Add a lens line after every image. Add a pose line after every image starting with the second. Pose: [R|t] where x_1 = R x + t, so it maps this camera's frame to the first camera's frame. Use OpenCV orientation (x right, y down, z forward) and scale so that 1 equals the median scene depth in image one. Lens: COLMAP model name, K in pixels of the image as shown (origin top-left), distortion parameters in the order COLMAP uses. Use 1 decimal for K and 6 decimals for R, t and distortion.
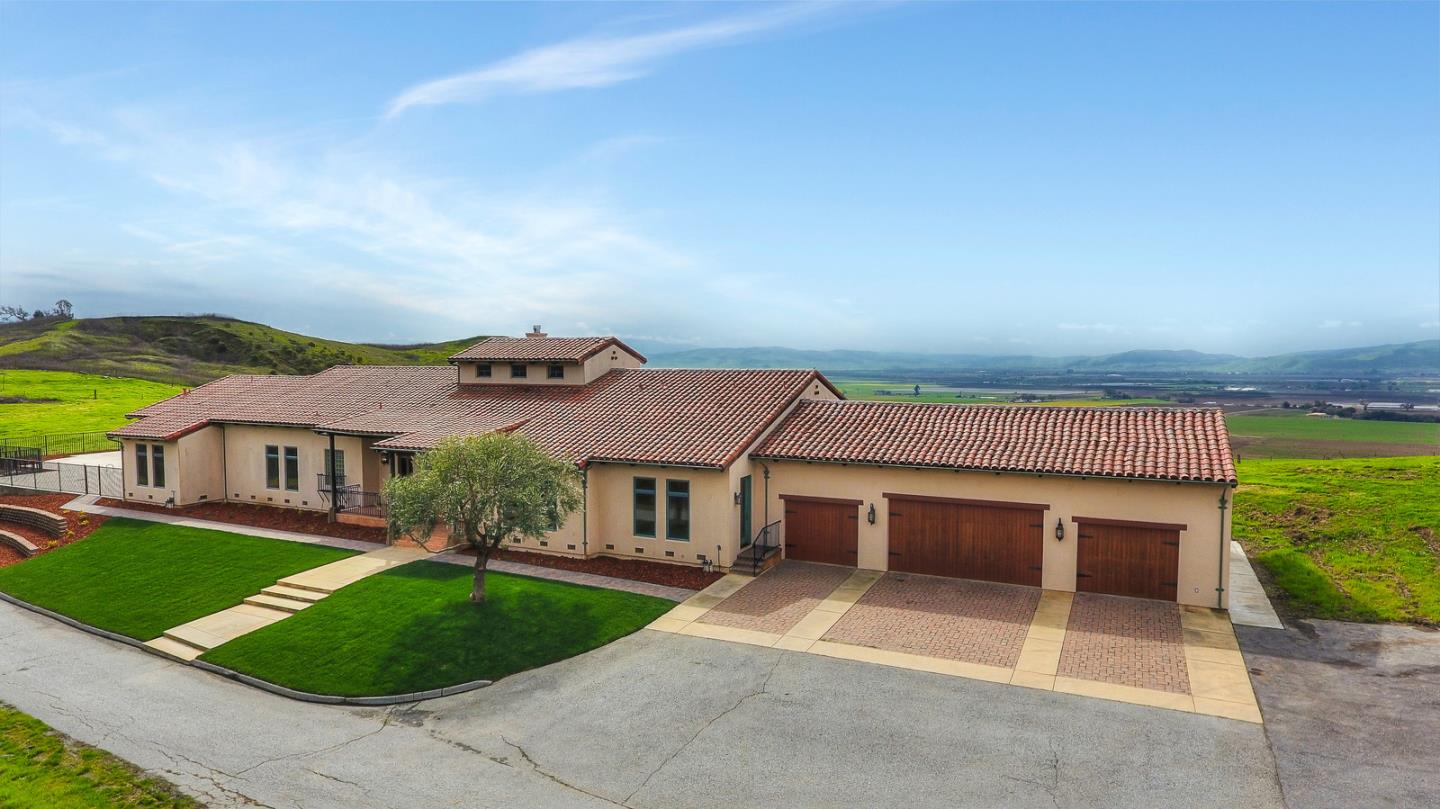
lens RADIAL K [[856.3, 0, 710.7], [0, 856.3, 402.7], [0, 0, 1]] dist [-0.003094, -0.001148]
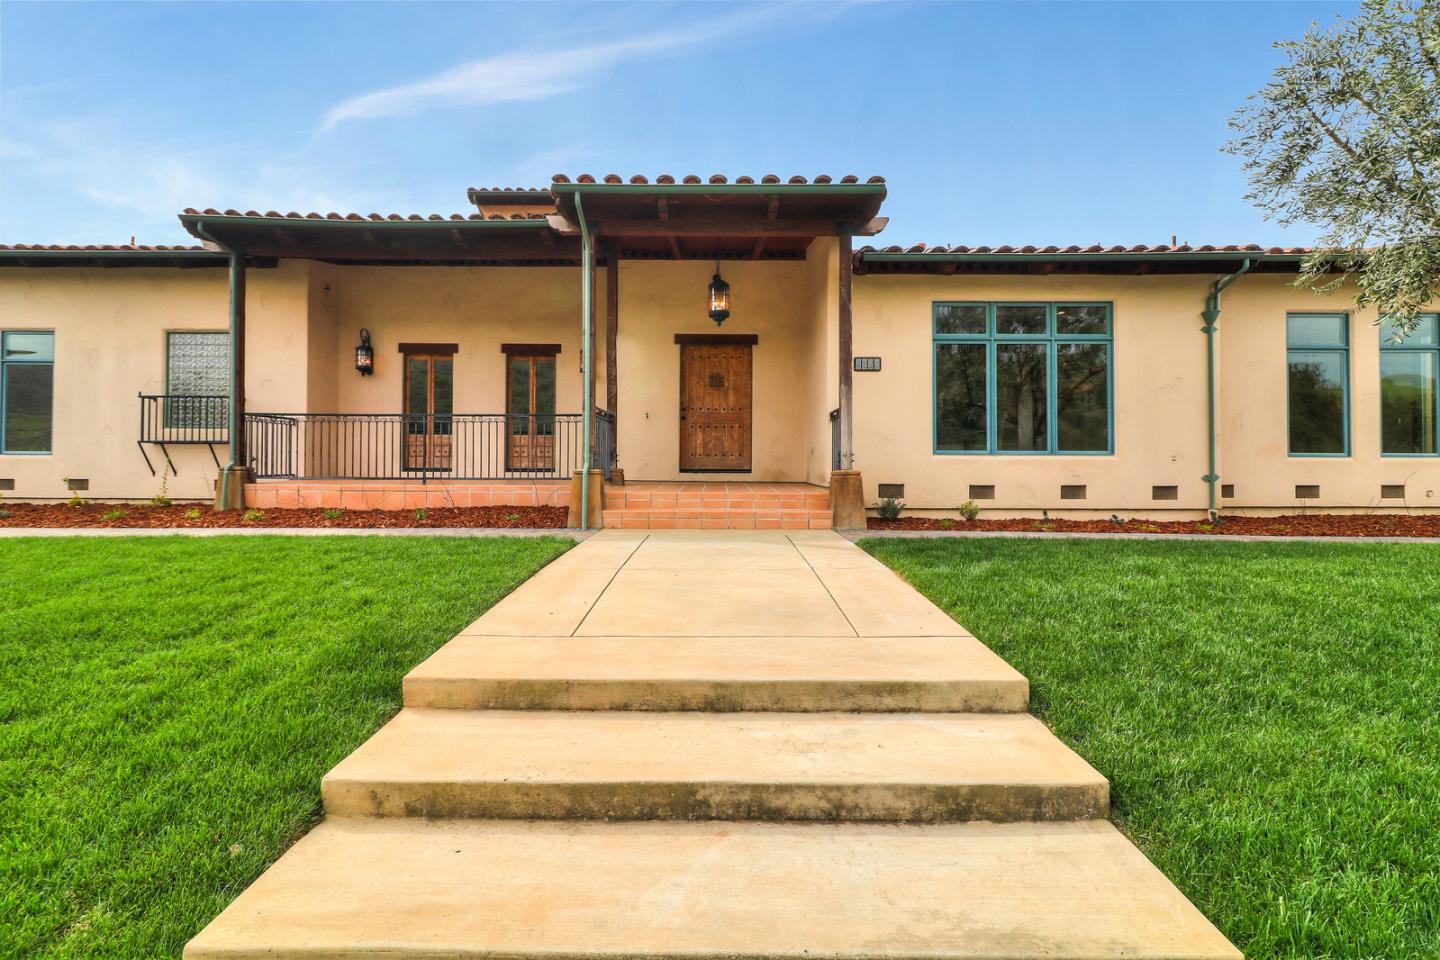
lens RADIAL K [[680.7, 0, 701.5], [0, 680.7, 453.6], [0, 0, 1]] dist [0.002243, 0.000420]
pose [[0.897875, 0.012074, 0.440085, -0.490487], [0.019799, 0.997505, -0.067763, 0.173030], [-0.439805, 0.069555, 0.895396, 0.844674]]
